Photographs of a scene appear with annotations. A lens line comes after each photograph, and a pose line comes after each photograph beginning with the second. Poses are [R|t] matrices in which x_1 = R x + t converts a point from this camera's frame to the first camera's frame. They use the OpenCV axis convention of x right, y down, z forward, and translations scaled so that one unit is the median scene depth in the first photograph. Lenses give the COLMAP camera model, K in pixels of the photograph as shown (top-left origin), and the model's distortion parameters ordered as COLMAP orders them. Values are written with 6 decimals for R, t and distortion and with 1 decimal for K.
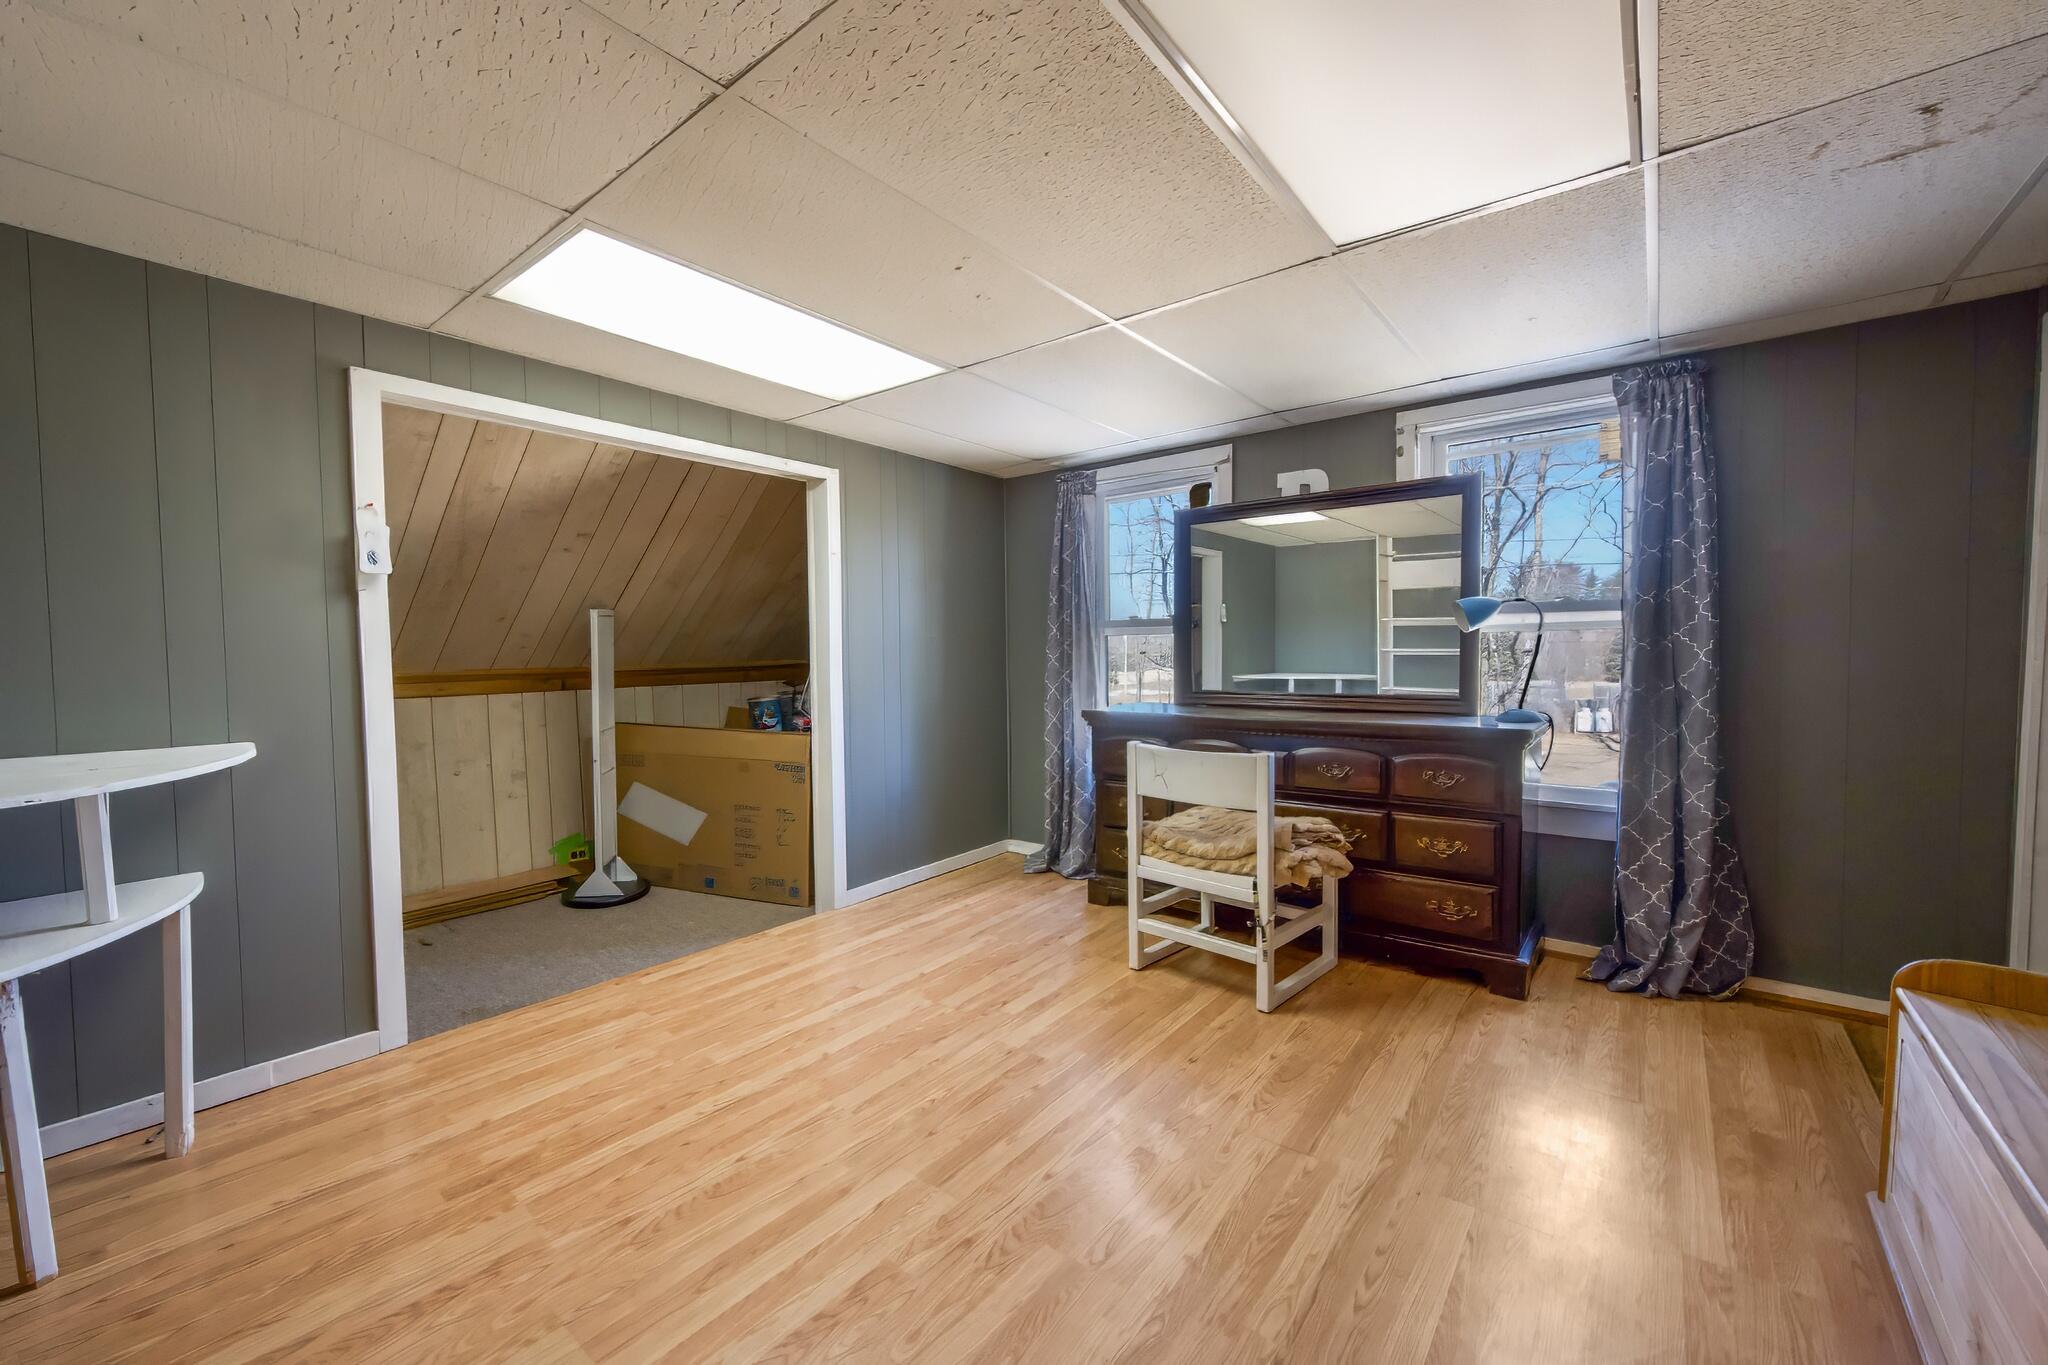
lens RADIAL K [[807.6, 0, 1024.0], [0, 807.6, 682.5], [0, 0, 1]] dist [-0.001051, -0.000265]
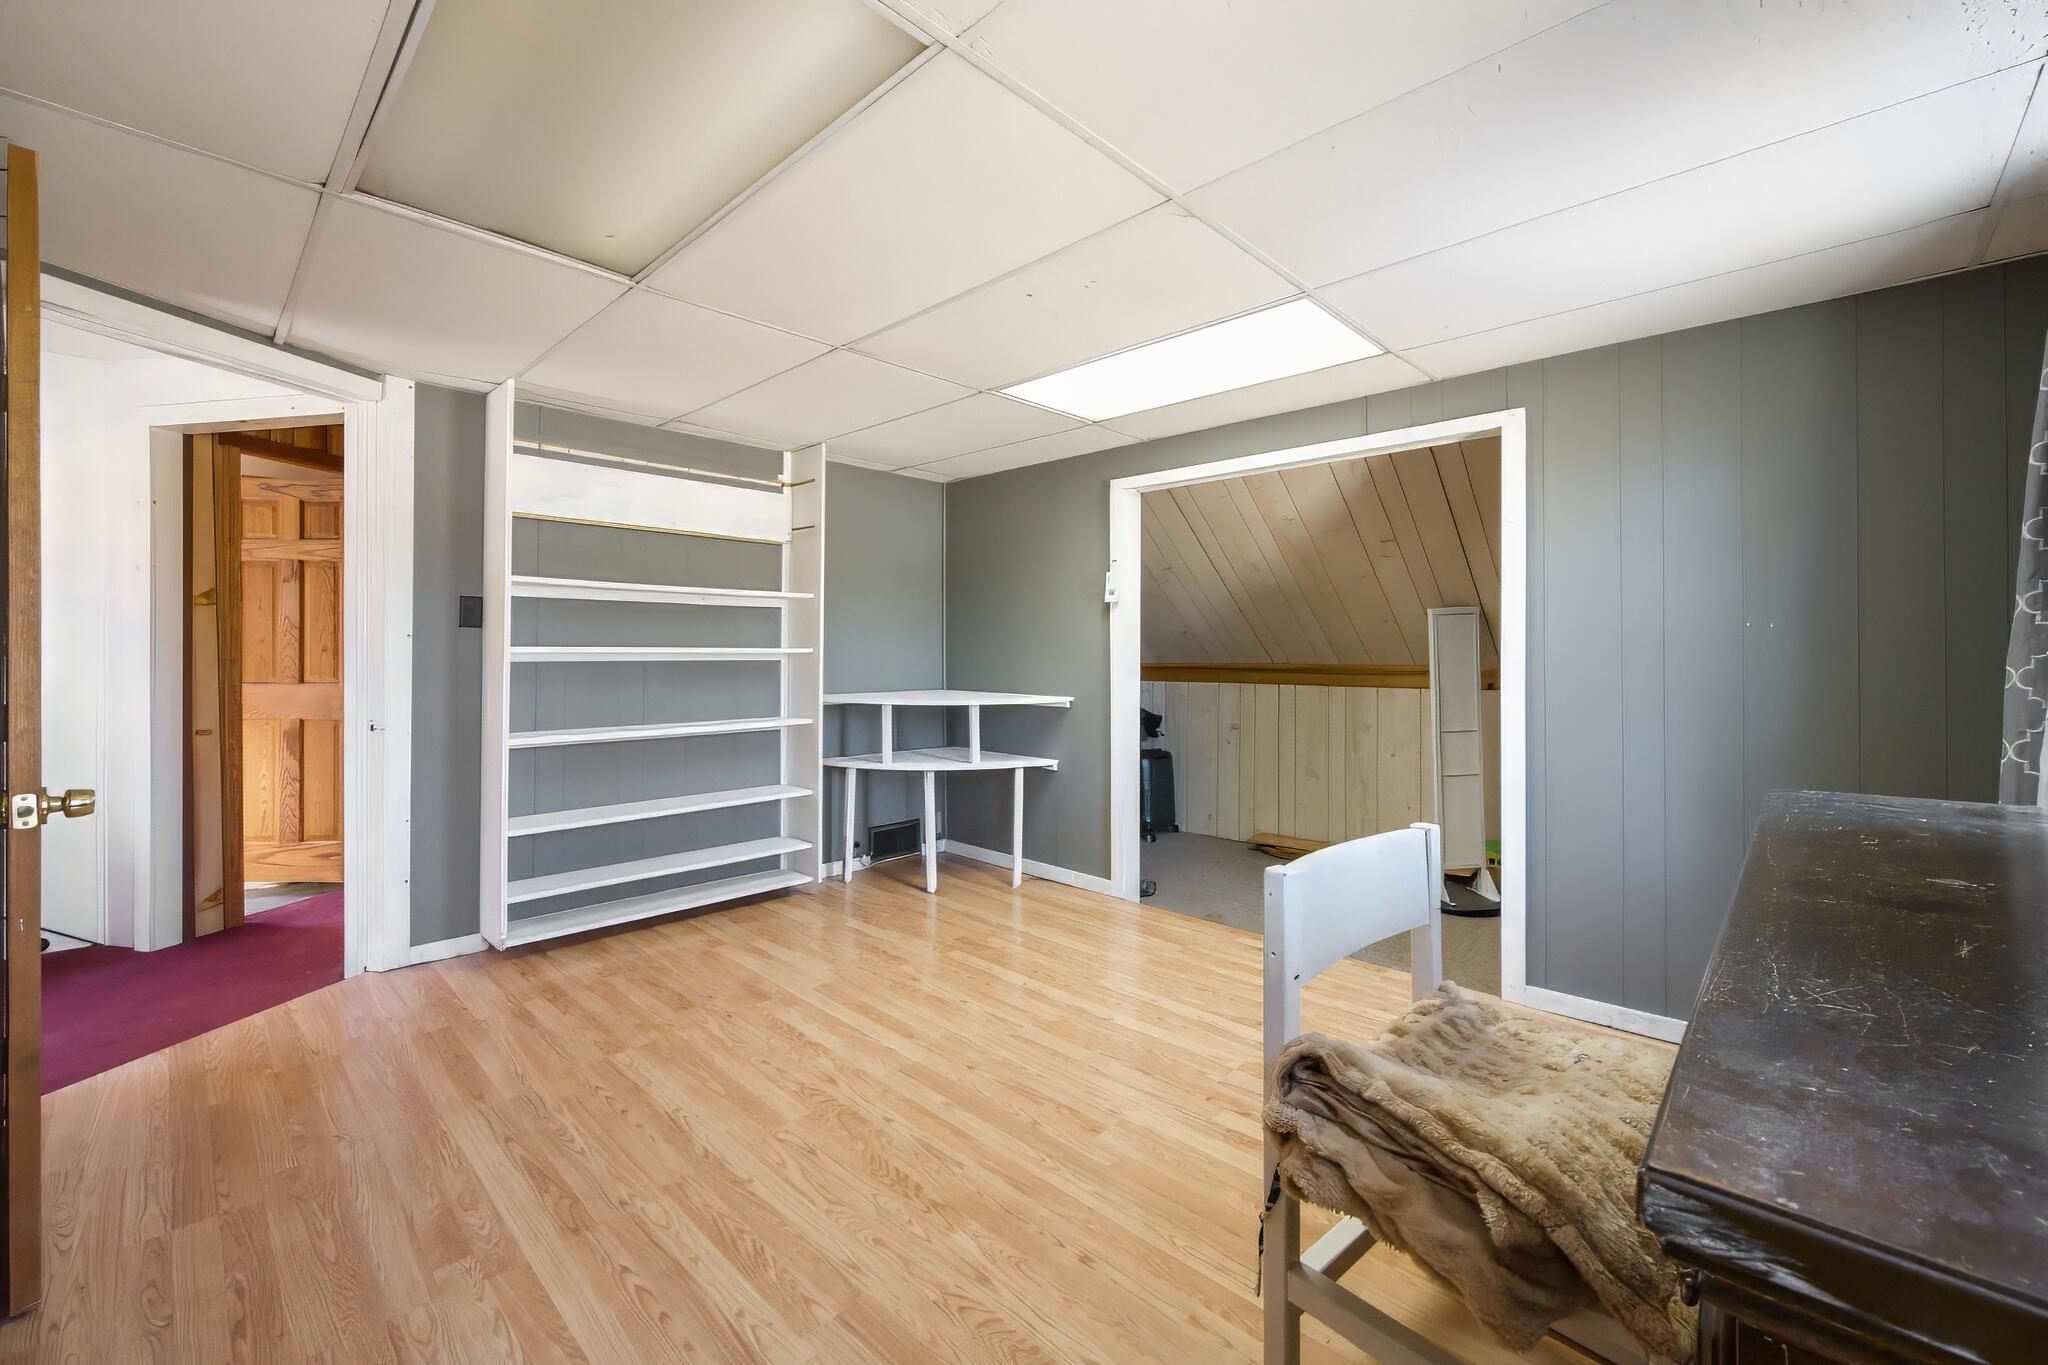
lens RADIAL K [[832.3, 0, 1033.4], [0, 832.3, 644.4], [0, 0, 1]] dist [0.011393, 0.000187]
pose [[-0.095656, 0.000391, -0.995414, 1.141246], [-0.038447, 0.999252, 0.004087, -0.065033], [0.994672, 0.038662, -0.095570, 1.249726]]
